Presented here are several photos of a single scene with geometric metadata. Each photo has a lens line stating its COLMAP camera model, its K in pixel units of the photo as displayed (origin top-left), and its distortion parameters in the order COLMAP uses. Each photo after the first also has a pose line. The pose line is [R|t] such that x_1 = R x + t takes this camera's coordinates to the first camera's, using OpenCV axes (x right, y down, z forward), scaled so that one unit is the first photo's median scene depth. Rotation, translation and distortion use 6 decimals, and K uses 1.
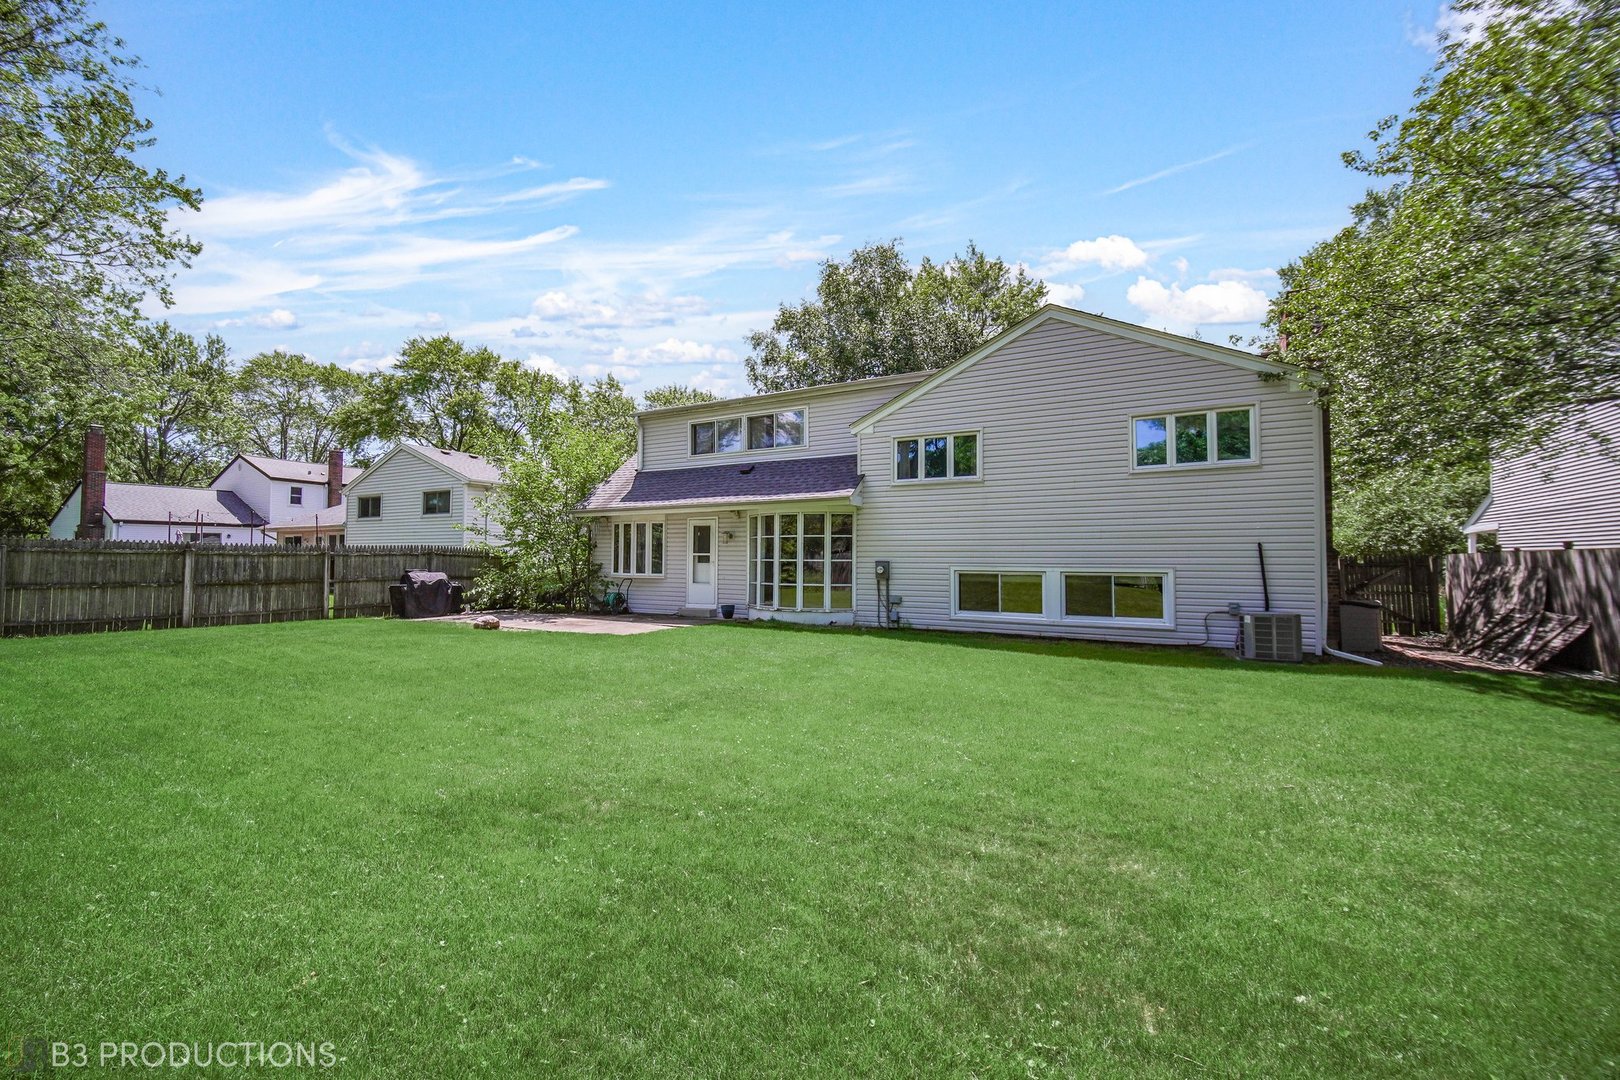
lens RADIAL K [[639.1, 0, 802.8], [0, 639.1, 534.8], [0, 0, 1]] dist [-0.002450, 0.000142]
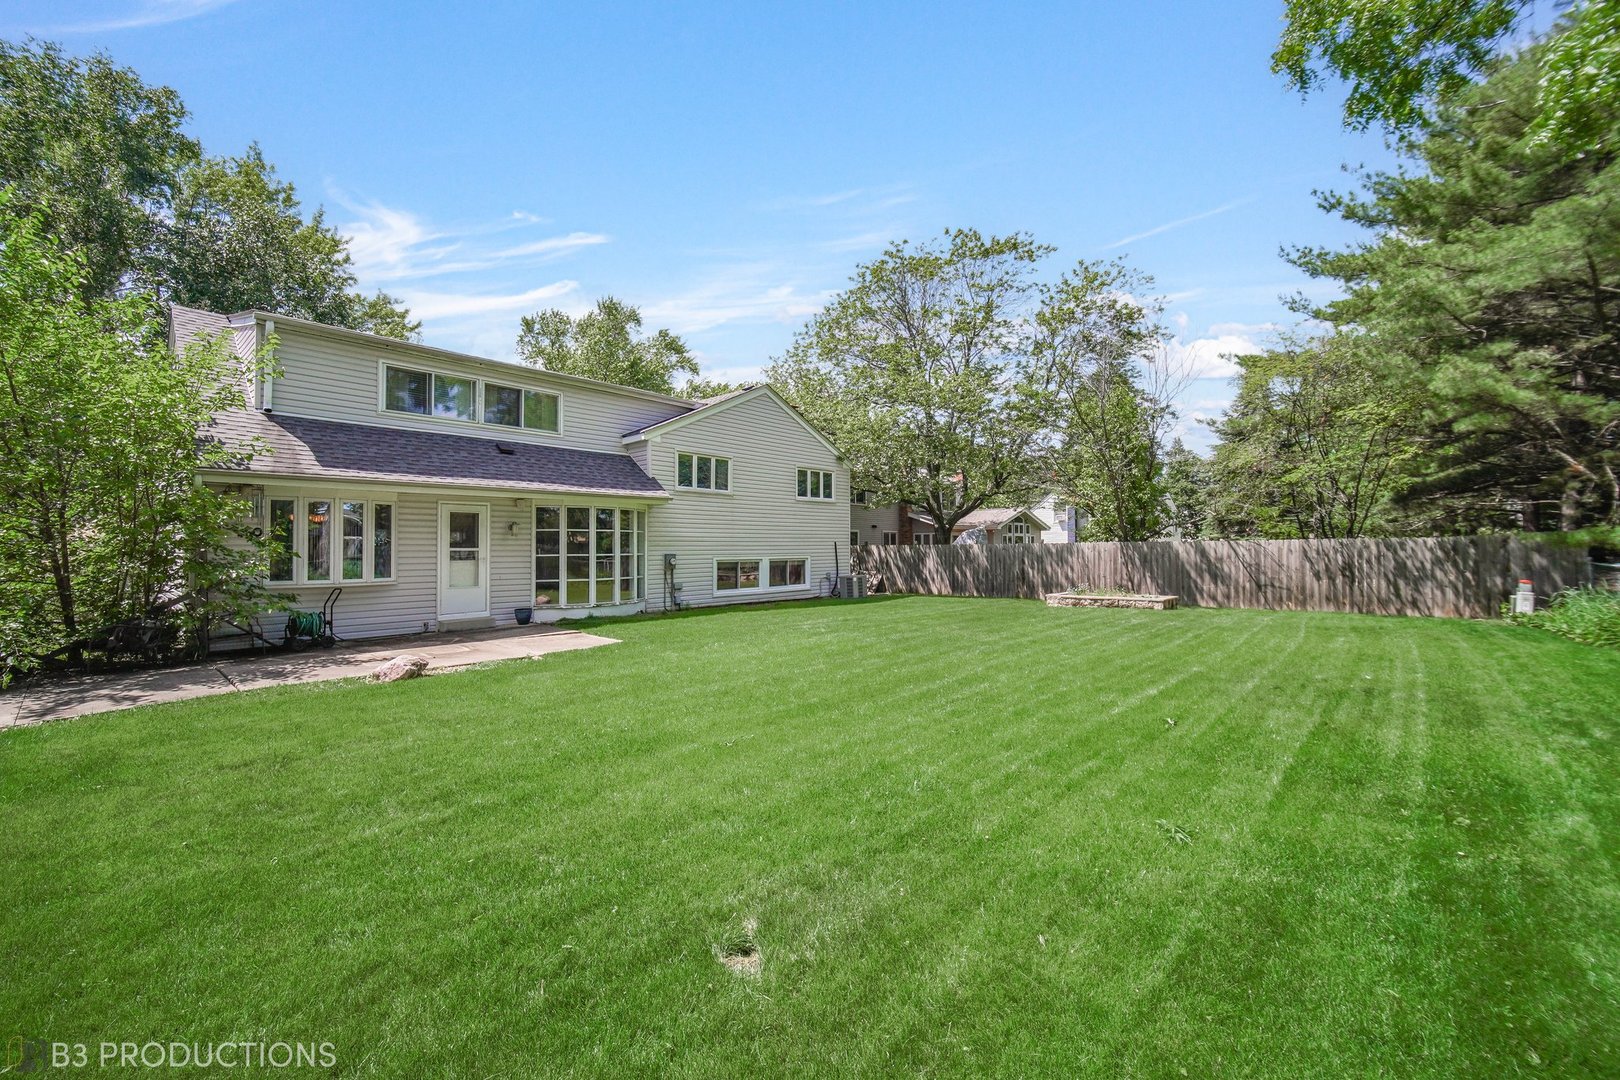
lens RADIAL K [[639.1, 0, 802.8], [0, 639.1, 534.8], [0, 0, 1]] dist [-0.002450, 0.000142]
pose [[0.240873, 0.015903, 0.970426, -0.898026], [-0.027039, 0.999588, -0.009670, 0.009769], [-0.970180, -0.023910, 0.241204, 0.453627]]
